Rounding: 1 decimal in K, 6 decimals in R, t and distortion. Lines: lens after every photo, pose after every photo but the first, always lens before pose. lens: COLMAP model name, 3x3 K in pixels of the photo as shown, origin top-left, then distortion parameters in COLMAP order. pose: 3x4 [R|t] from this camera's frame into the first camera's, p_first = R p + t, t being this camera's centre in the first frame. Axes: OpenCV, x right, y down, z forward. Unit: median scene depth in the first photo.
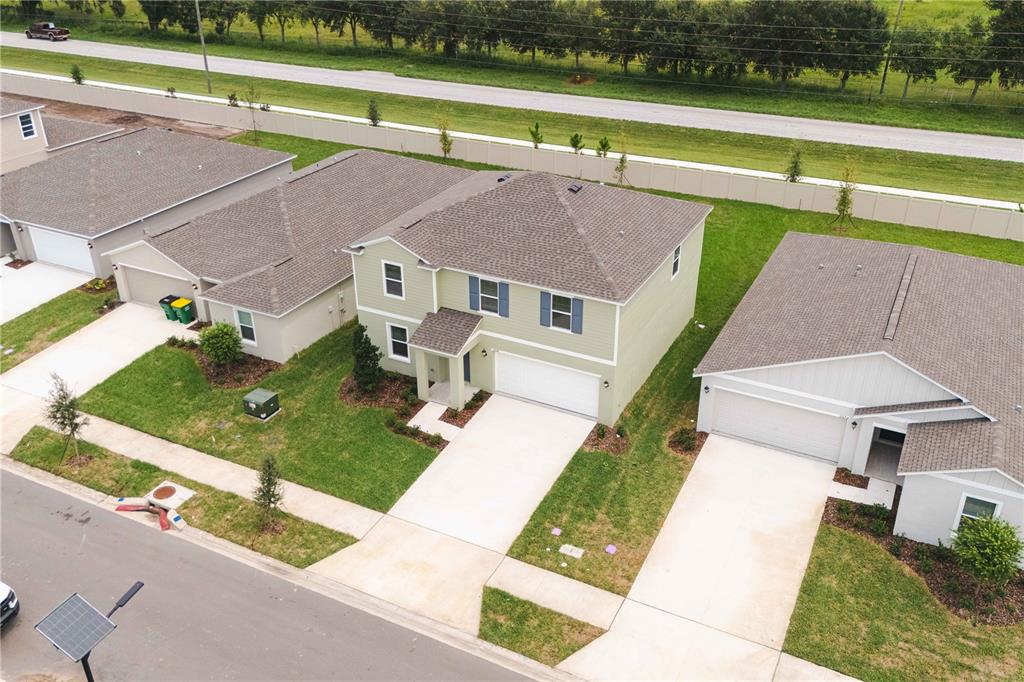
lens RADIAL K [[896.3, 0, 512.0], [0, 896.3, 341.0], [0, 0, 1]] dist [0.087174, -0.106865]
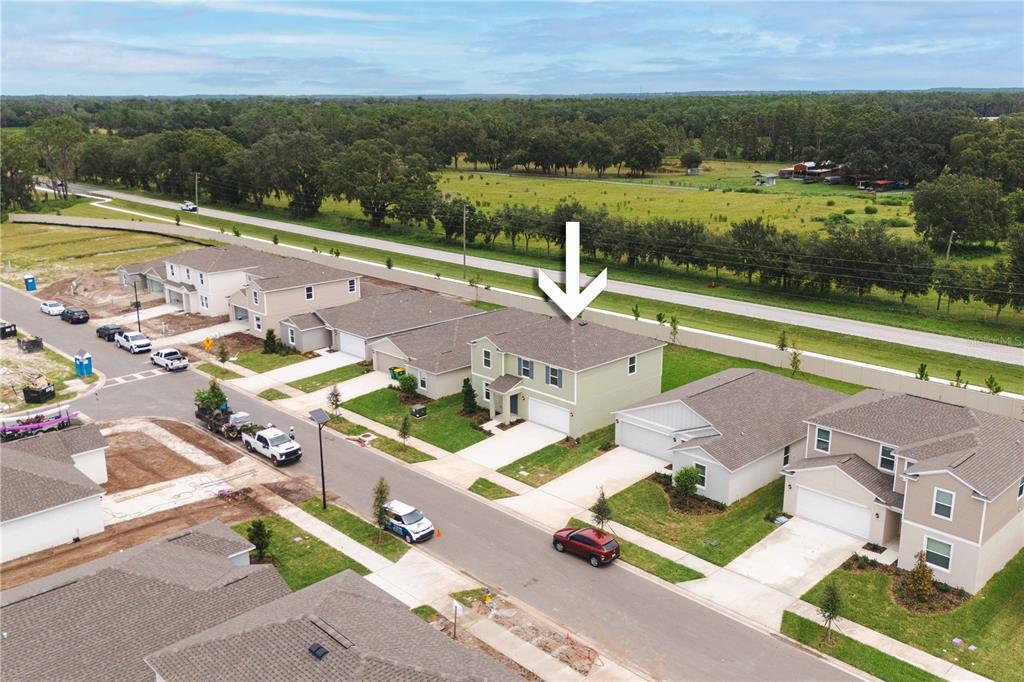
lens RADIAL K [[896.3, 0, 512.0], [0, 896.3, 341.0], [0, 0, 1]] dist [0.087174, -0.106865]
pose [[0.945173, 0.083413, -0.315737, 0.567514], [-0.151821, 0.968232, -0.198690, 0.291961], [0.289133, 0.235732, 0.927811, -0.896962]]
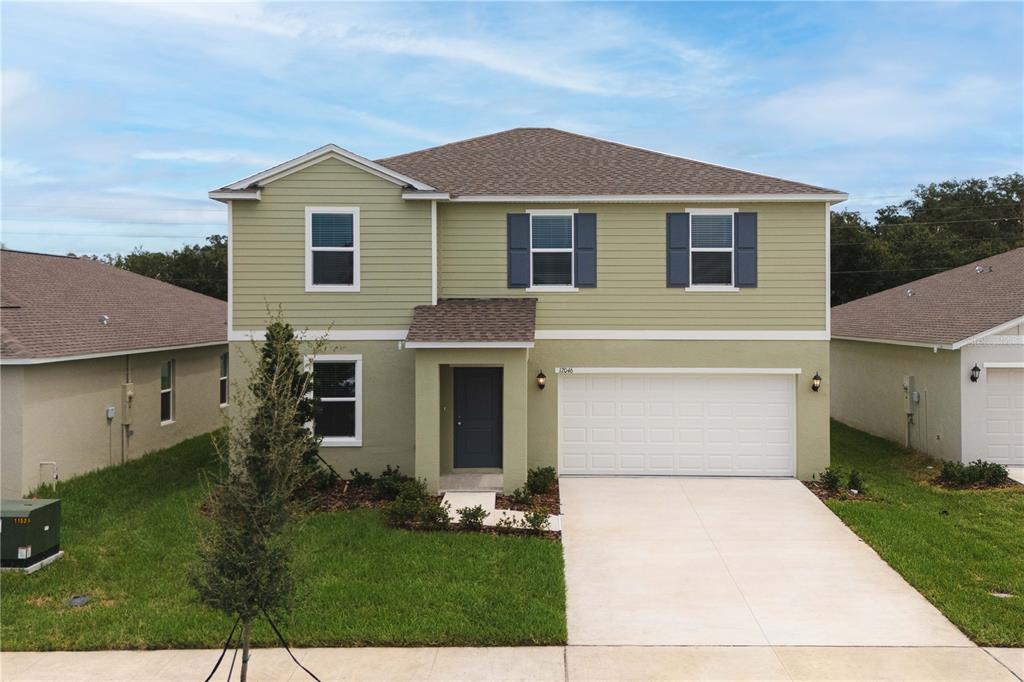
lens RADIAL K [[958.7, 0, 544.7], [0, 958.7, 336.0], [0, 0, 1]] dist [0.086119, -0.145811]
pose [[0.890317, -0.009537, 0.455241, -0.264167], [0.214494, 0.890690, -0.400829, 0.199135], [-0.401656, 0.454511, 0.795042, 0.578673]]
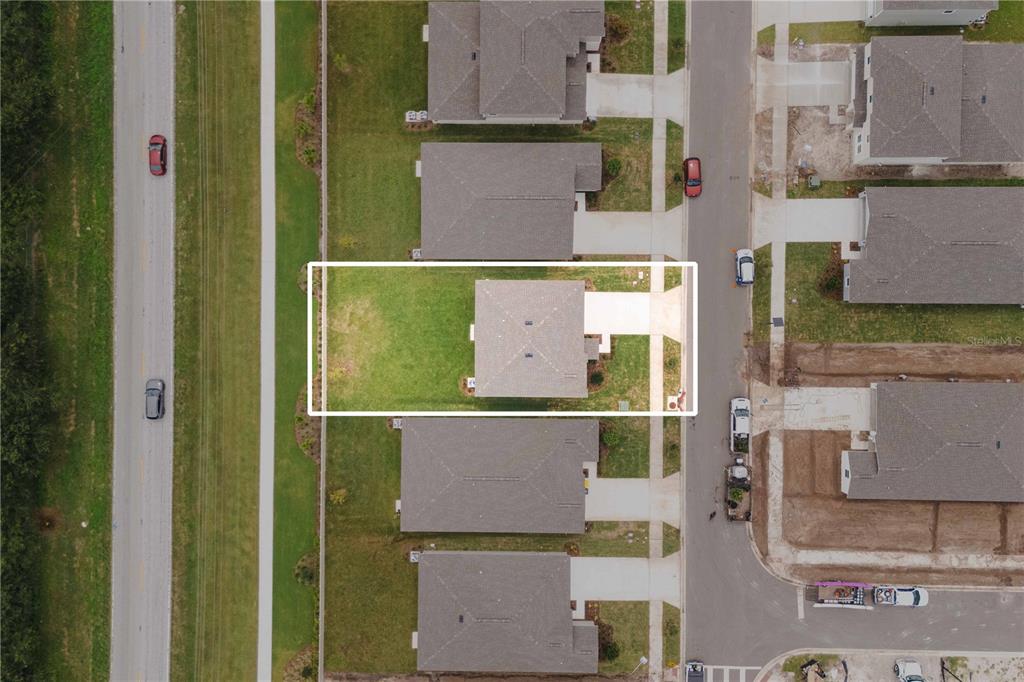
lens RADIAL K [[896.3, 0, 512.0], [0, 896.3, 341.0], [0, 0, 1]] dist [0.087174, -0.106865]
pose [[-0.446929, -0.894424, 0.016141, 0.005555], [0.442441, -0.205326, 0.872976, -2.401084], [-0.777496, 0.397300, 0.487496, -0.133143]]
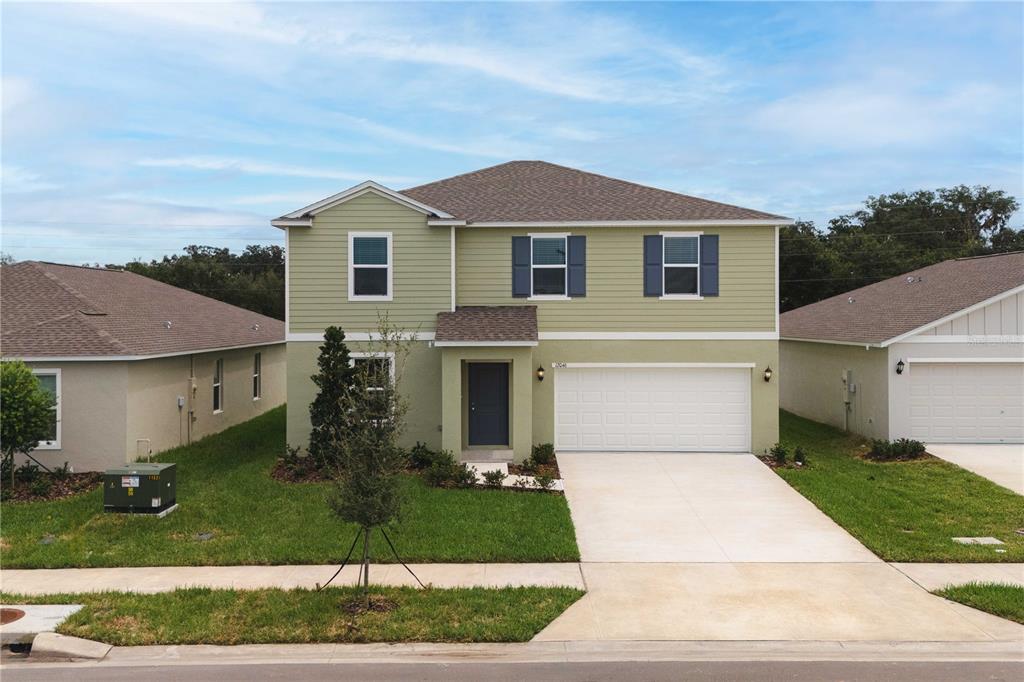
lens RADIAL K [[938.8, 0, 491.8], [0, 938.8, 343.8], [0, 0, 1]] dist [0.077331, -0.132760]
pose [[0.896906, -0.012281, 0.442052, -0.330722], [0.210459, 0.891007, -0.402260, 0.236138], [-0.388931, 0.453823, 0.801734, 0.511841]]
